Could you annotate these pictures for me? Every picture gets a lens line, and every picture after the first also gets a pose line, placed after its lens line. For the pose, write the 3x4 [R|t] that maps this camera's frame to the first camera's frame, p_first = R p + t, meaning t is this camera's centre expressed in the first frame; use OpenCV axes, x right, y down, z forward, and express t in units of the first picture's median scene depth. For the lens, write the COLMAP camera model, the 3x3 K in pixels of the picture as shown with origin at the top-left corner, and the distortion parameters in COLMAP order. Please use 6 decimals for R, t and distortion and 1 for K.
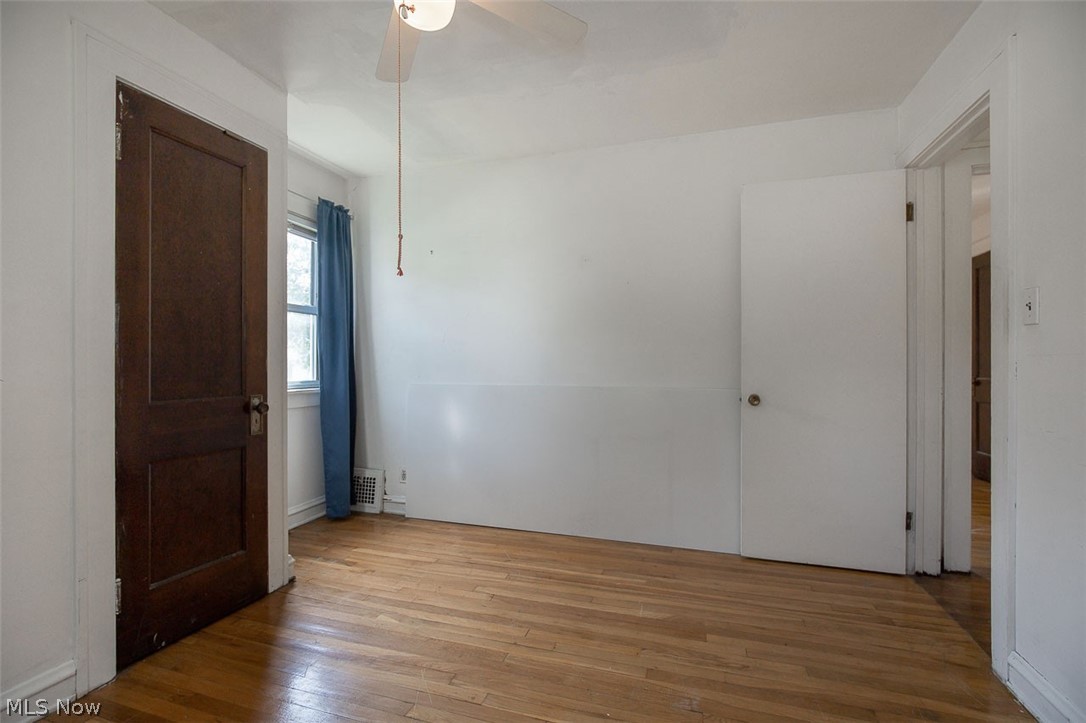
lens RADIAL K [[506.6, 0, 536.8], [0, 506.6, 368.2], [0, 0, 1]] dist [-0.004205, -0.000192]
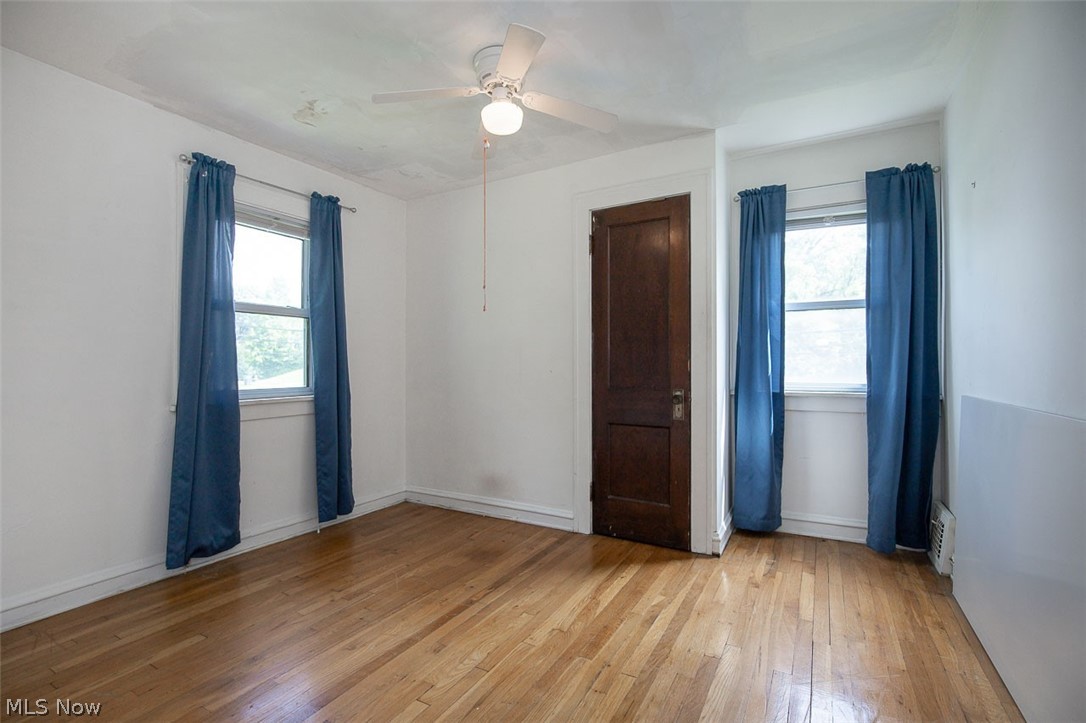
lens RADIAL K [[506.6, 0, 537.1], [0, 506.6, 358.3], [0, 0, 1]] dist [-0.004205, -0.000192]
pose [[-0.215828, -0.009681, -0.976383, 0.701891], [-0.005126, 0.999948, -0.008782, -0.010275], [0.976418, 0.003110, -0.215866, 0.833536]]
